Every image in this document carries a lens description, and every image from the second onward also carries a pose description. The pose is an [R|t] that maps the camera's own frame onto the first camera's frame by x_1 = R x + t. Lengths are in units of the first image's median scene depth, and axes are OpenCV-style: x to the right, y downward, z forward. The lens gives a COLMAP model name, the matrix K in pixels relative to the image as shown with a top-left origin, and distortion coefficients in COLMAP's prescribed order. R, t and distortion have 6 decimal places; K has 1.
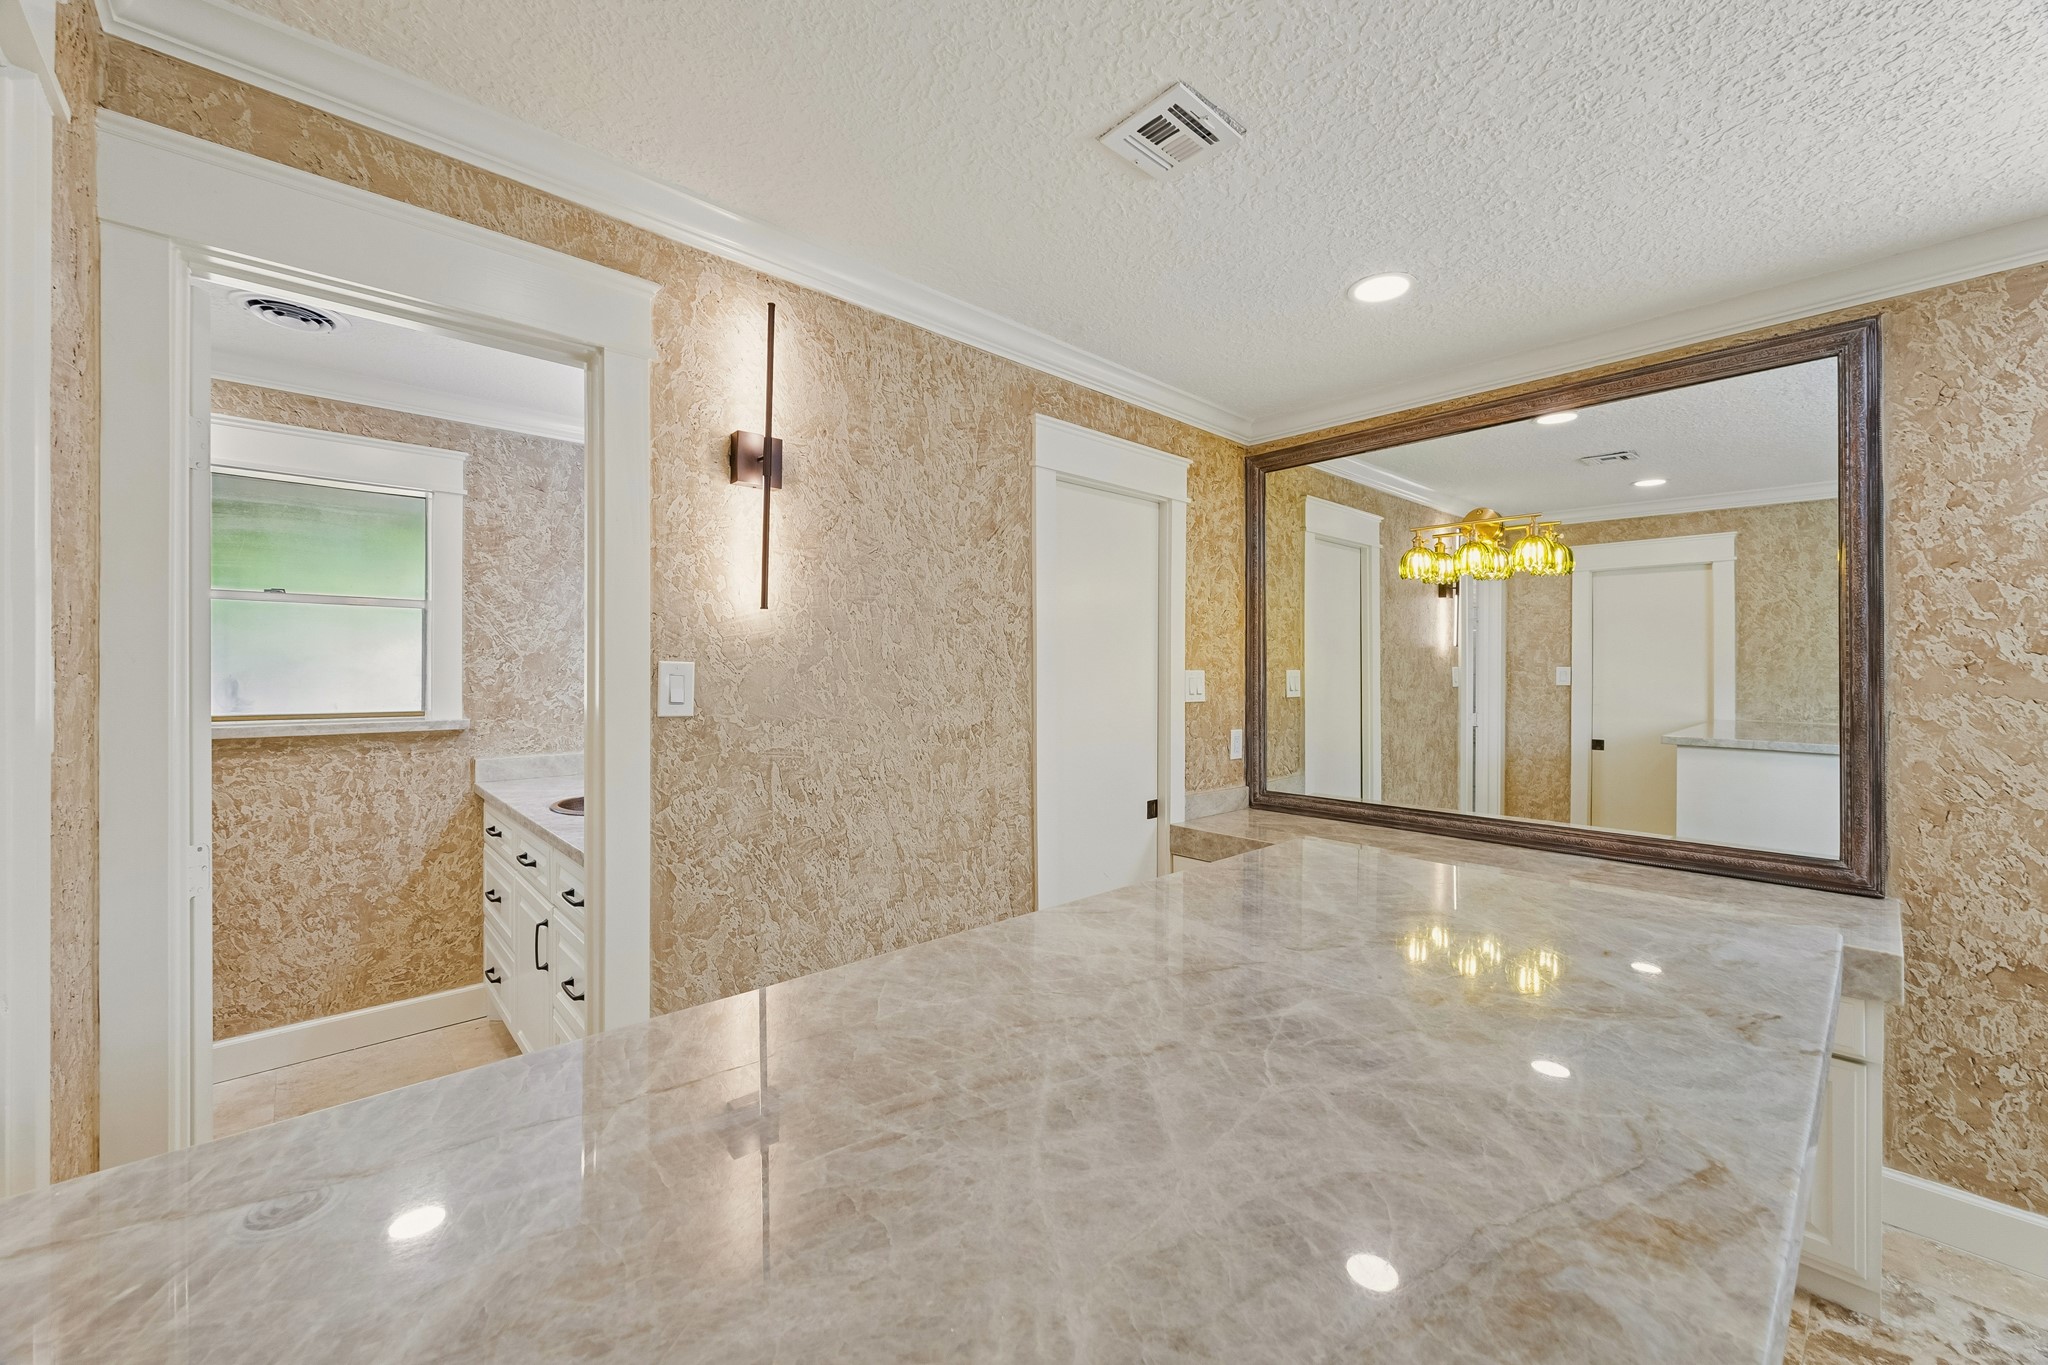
lens RADIAL K [[799.7, 0, 1028.2], [0, 799.7, 668.9], [0, 0, 1]] dist [-0.002033, -0.000103]
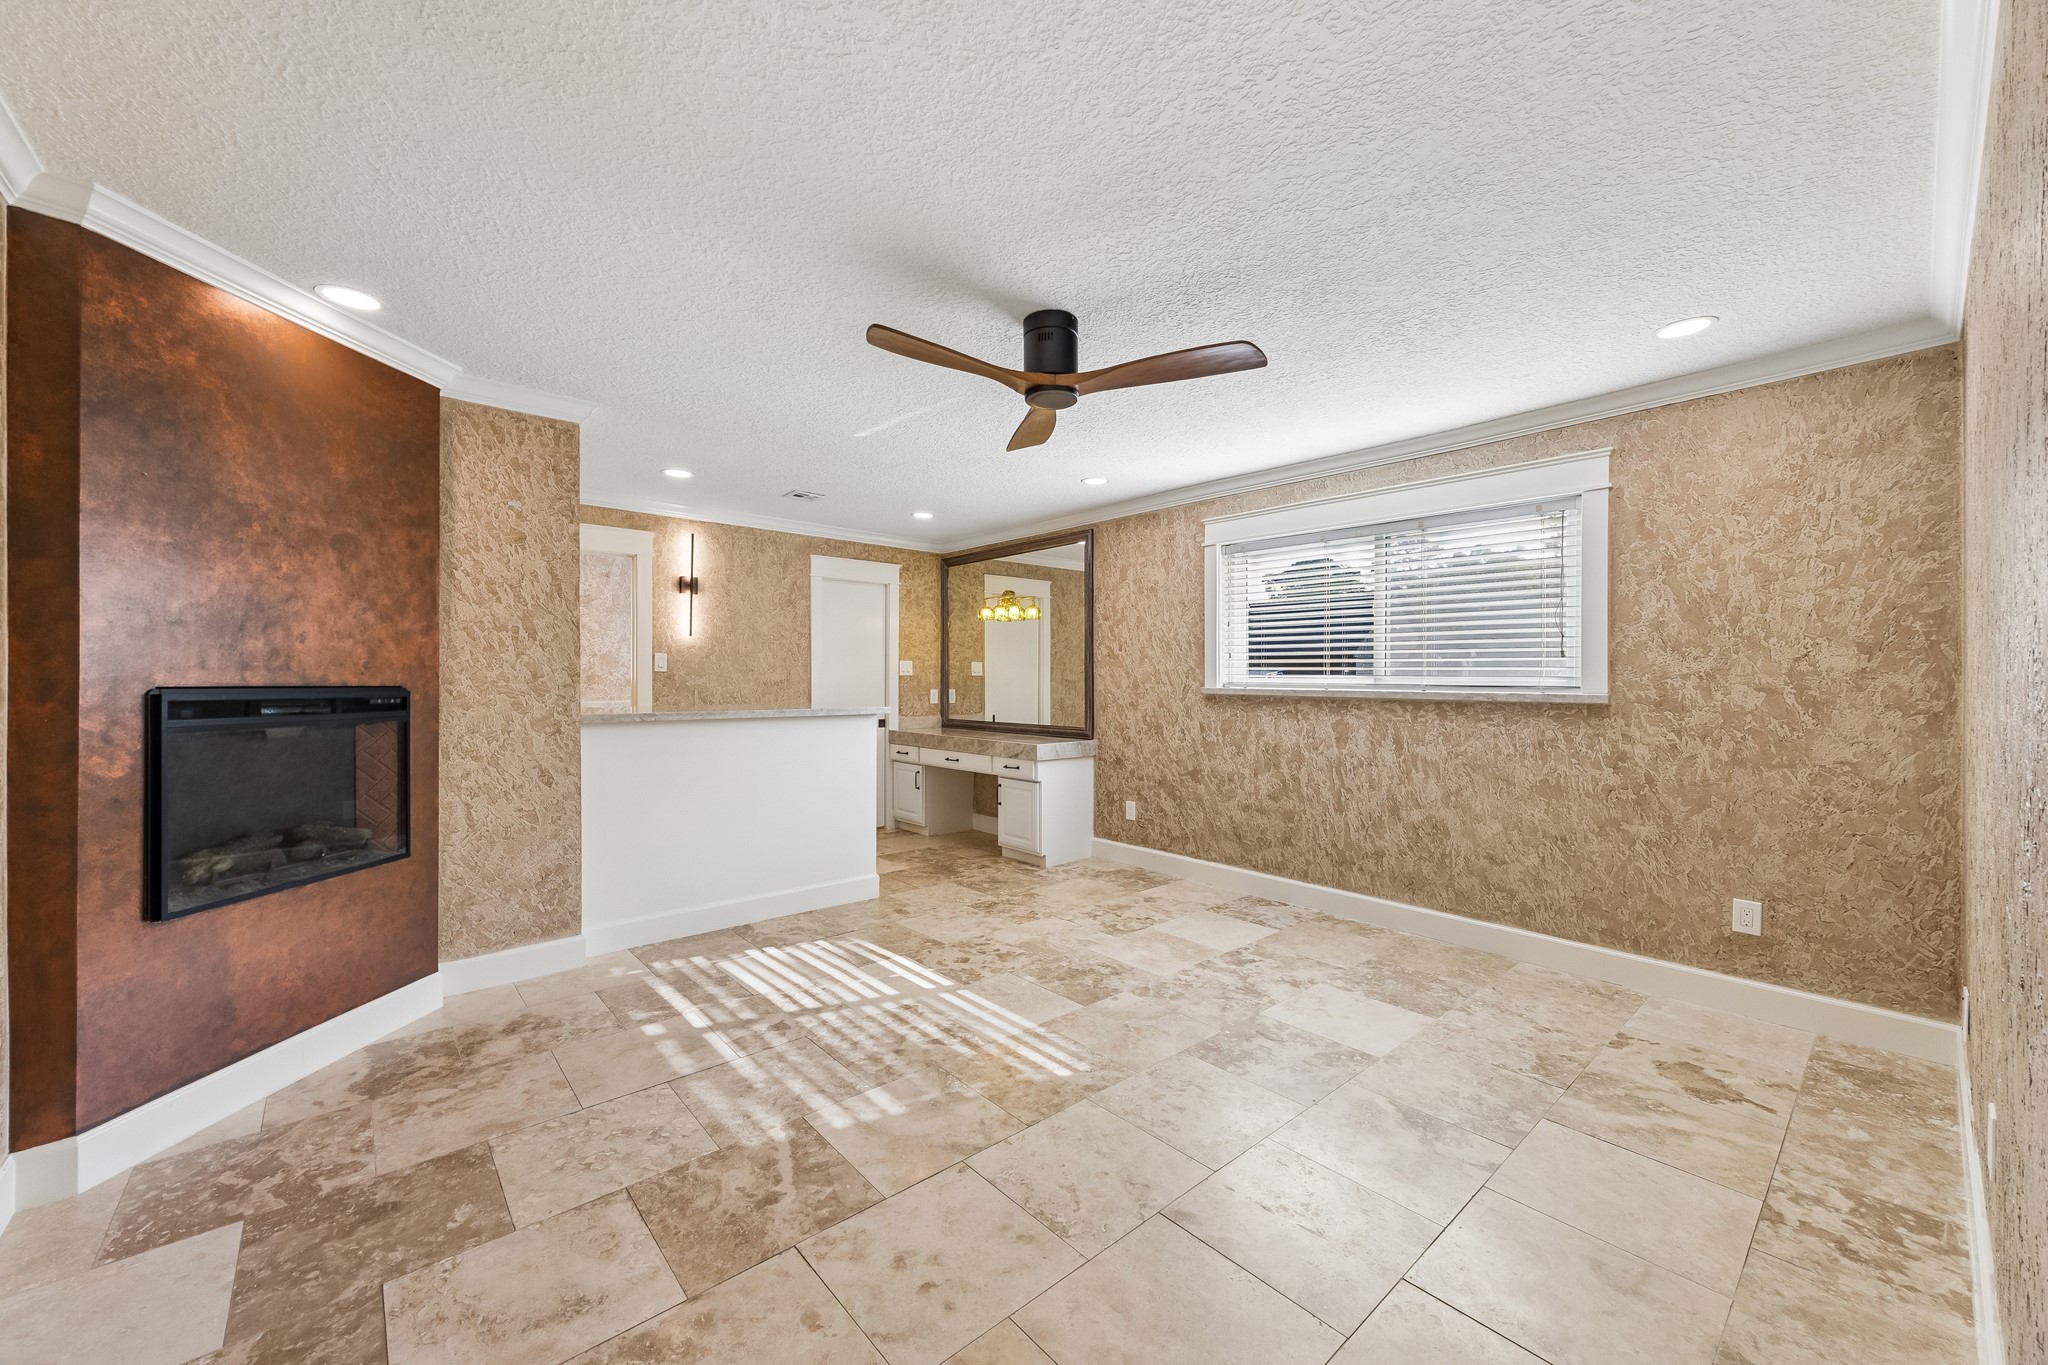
lens RADIAL K [[787.3, 0, 1033.8], [0, 787.3, 675.3], [0, 0, 1]] dist [-0.000385, 0.000229]
pose [[0.999787, -0.000574, -0.020623, 0.627229], [0.000498, 0.999993, -0.003671, 0.051395], [0.020625, 0.003660, 0.999781, -1.183210]]
